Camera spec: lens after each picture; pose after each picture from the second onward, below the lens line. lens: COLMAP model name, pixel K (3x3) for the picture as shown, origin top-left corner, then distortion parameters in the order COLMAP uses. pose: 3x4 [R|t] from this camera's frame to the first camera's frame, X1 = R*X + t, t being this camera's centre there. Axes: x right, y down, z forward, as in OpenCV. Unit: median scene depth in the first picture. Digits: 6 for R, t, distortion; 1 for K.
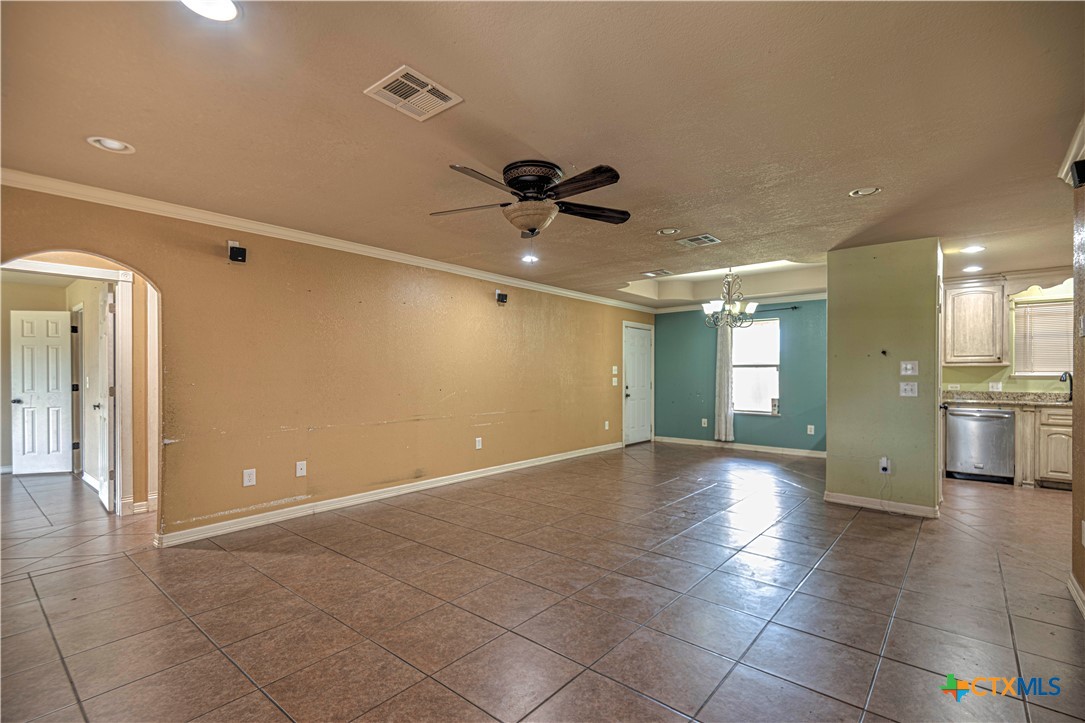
lens RADIAL K [[500.4, 0, 547.1], [0, 500.4, 370.9], [0, 0, 1]] dist [0.023674, -0.013457]
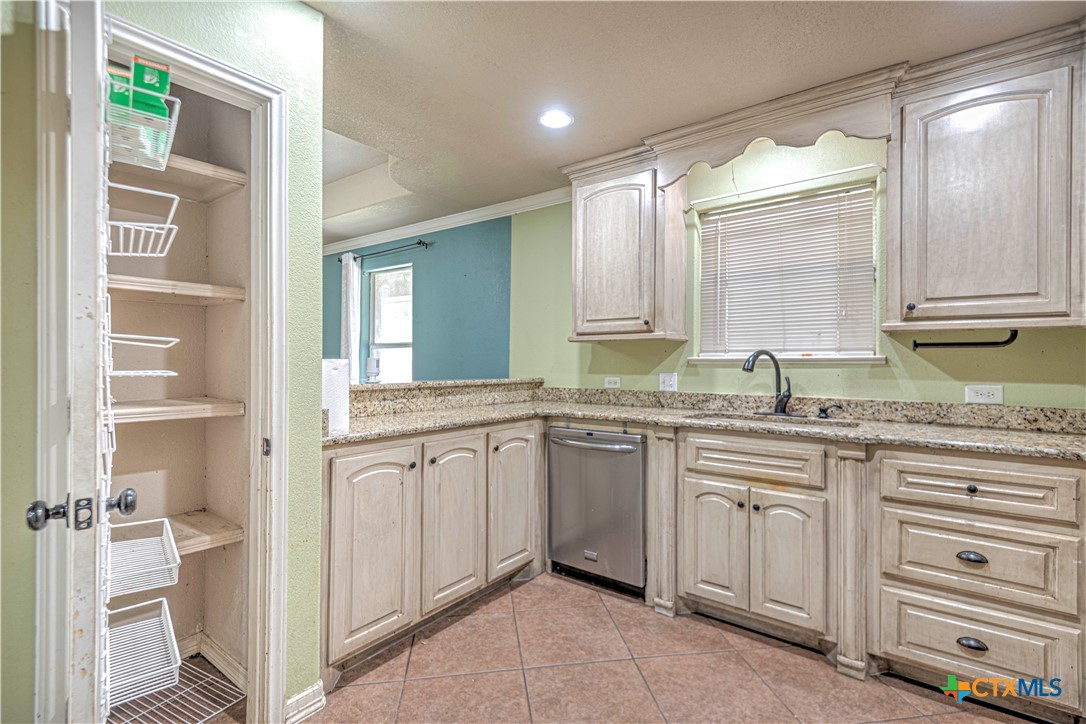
lens RADIAL K [[500.9, 0, 541.6], [0, 500.9, 358.8], [0, 0, 1]] dist [0.023674, -0.013457]
pose [[0.999142, 0.000547, 0.041403, 0.761858], [-0.000288, 0.999980, -0.006262, 0.011803], [-0.041406, 0.006244, 0.999123, 0.522046]]
